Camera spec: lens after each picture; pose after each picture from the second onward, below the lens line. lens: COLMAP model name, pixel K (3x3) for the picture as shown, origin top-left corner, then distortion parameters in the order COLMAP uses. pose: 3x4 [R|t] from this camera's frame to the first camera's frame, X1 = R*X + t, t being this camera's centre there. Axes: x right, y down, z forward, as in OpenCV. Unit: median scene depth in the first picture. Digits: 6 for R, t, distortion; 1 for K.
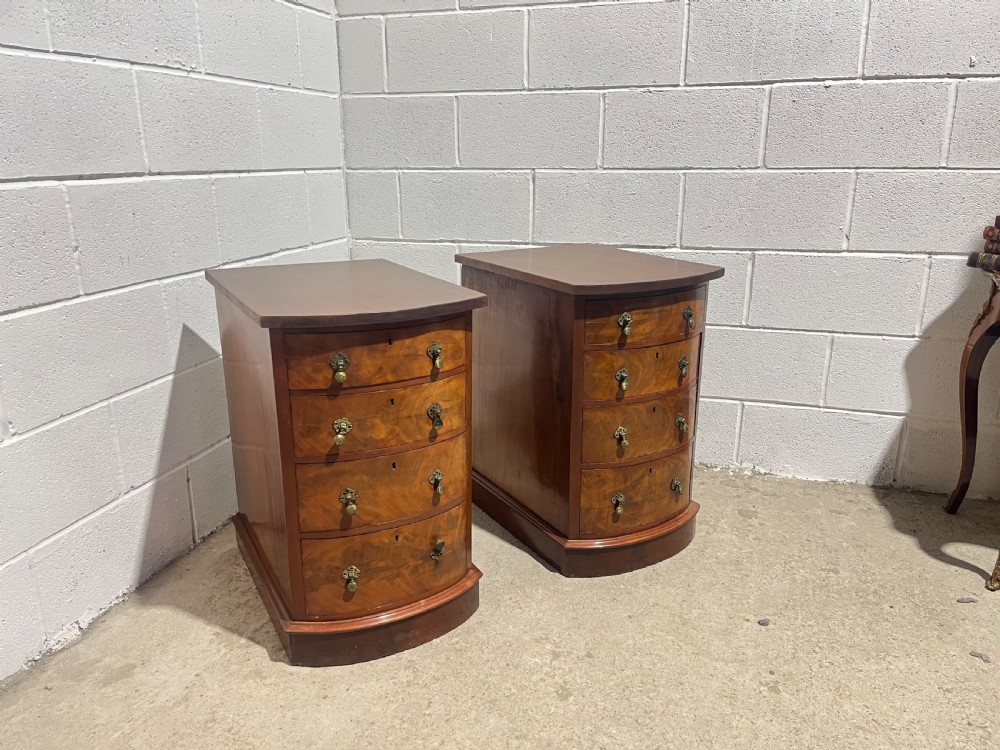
lens RADIAL K [[756.7, 0, 499.2], [0, 756.7, 377.5], [0, 0, 1]] dist [0.069991, -0.096690]
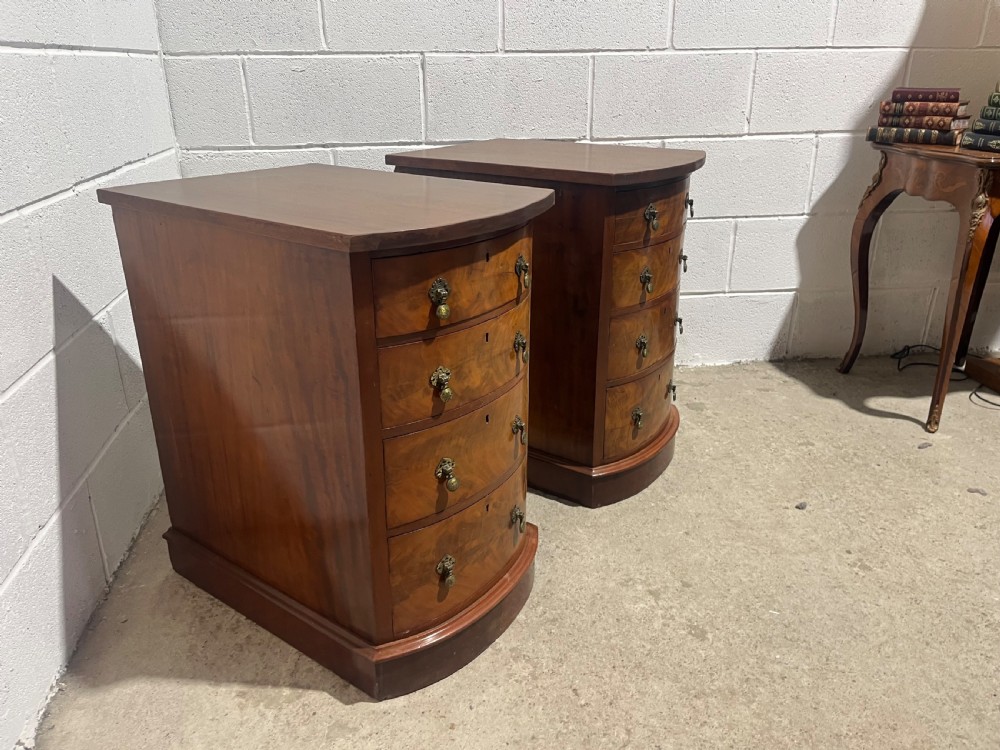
lens RADIAL K [[756.7, 0, 499.4], [0, 756.7, 363.6], [0, 0, 1]] dist [0.069991, -0.096690]
pose [[0.909551, -0.155599, 0.385365, -0.326235], [0.124452, 0.986690, 0.104662, -0.015152], [-0.396521, -0.047236, 0.916810, 0.221465]]
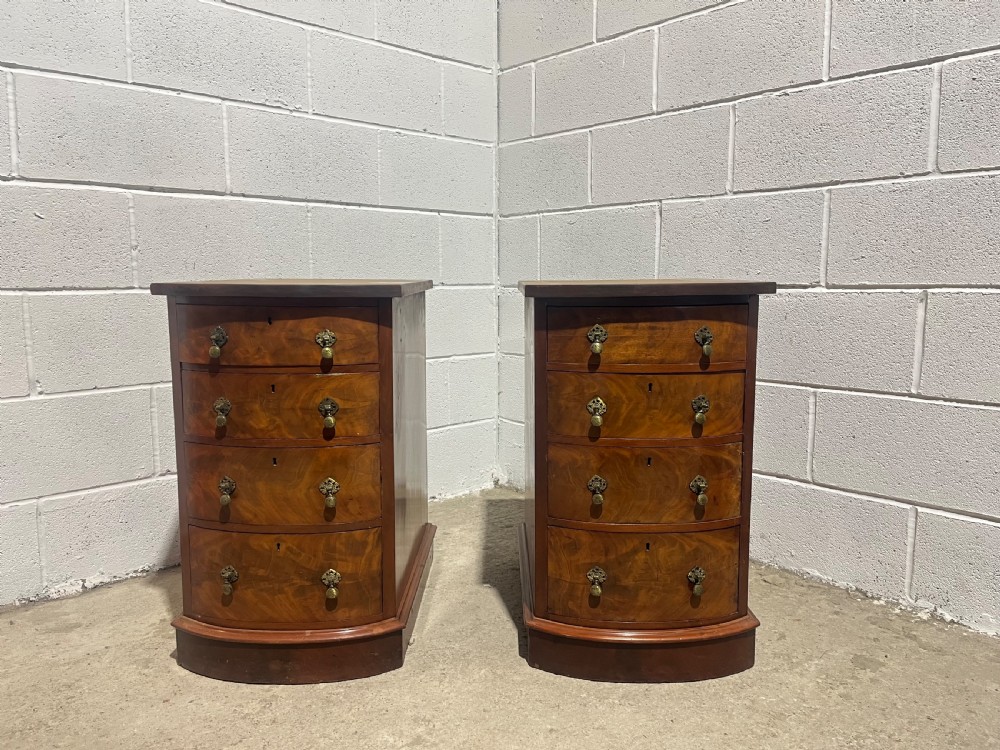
lens RADIAL K [[756.7, 0, 499.7], [0, 756.7, 368.2], [0, 0, 1]] dist [0.069991, -0.096690]
pose [[0.862532, 0.061304, -0.502275, 0.426453], [-0.144189, 0.981257, -0.127844, 0.065928], [0.485024, 0.182692, 0.855205, 0.255953]]
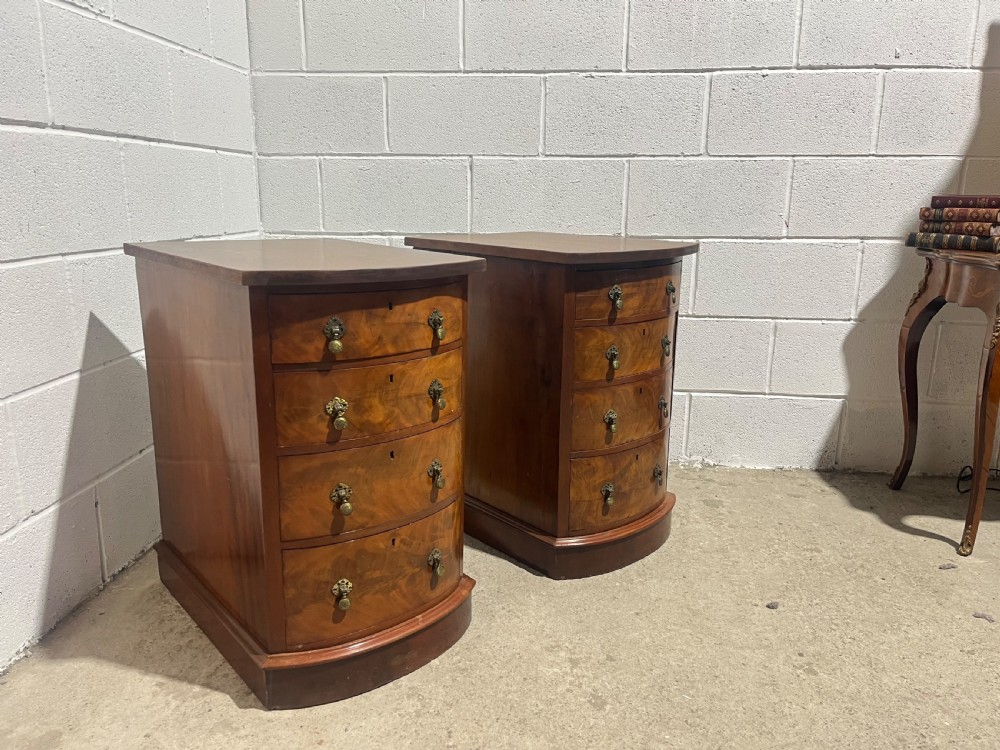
lens RADIAL K [[756.7, 0, 505.4], [0, 756.7, 372.8], [0, 0, 1]] dist [0.069991, -0.096690]
pose [[0.979196, -0.034248, 0.200007, -0.141398], [0.045255, 0.997687, -0.050721, 0.057192], [-0.197807, 0.058717, 0.978481, 0.104871]]
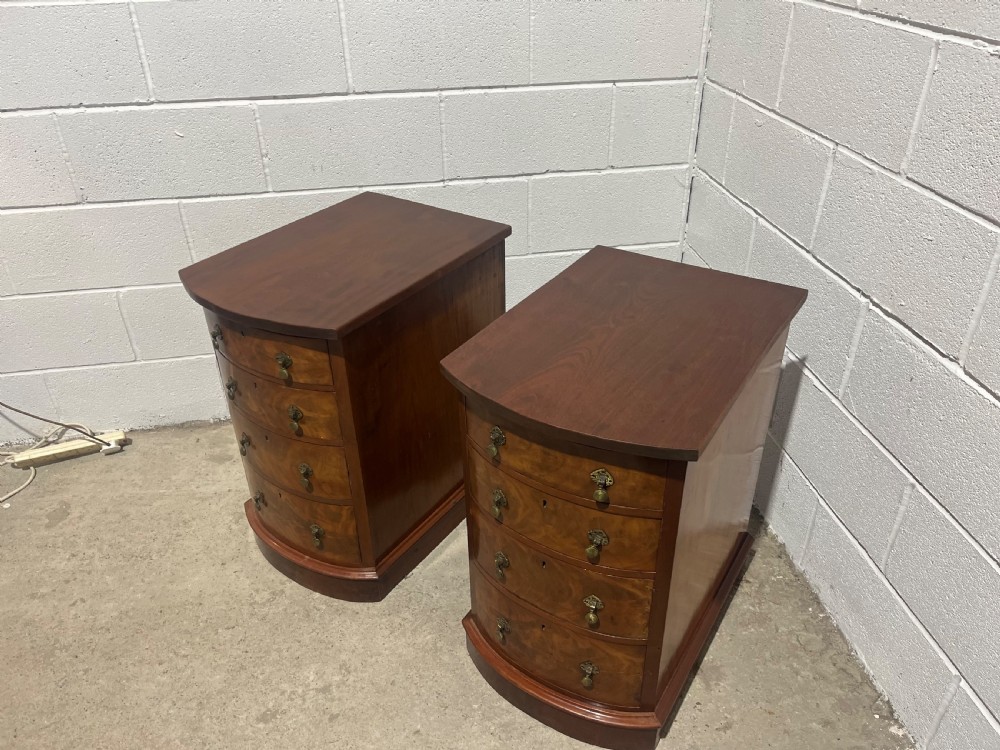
lens RADIAL K [[756.7, 0, 507.8], [0, 756.7, 369.4], [0, 0, 1]] dist [0.069991, -0.096690]
pose [[0.453008, 0.467238, -0.759258, 0.611153], [-0.245079, 0.884112, 0.397847, -0.373285], [0.857158, 0.005850, 0.515020, 0.575275]]
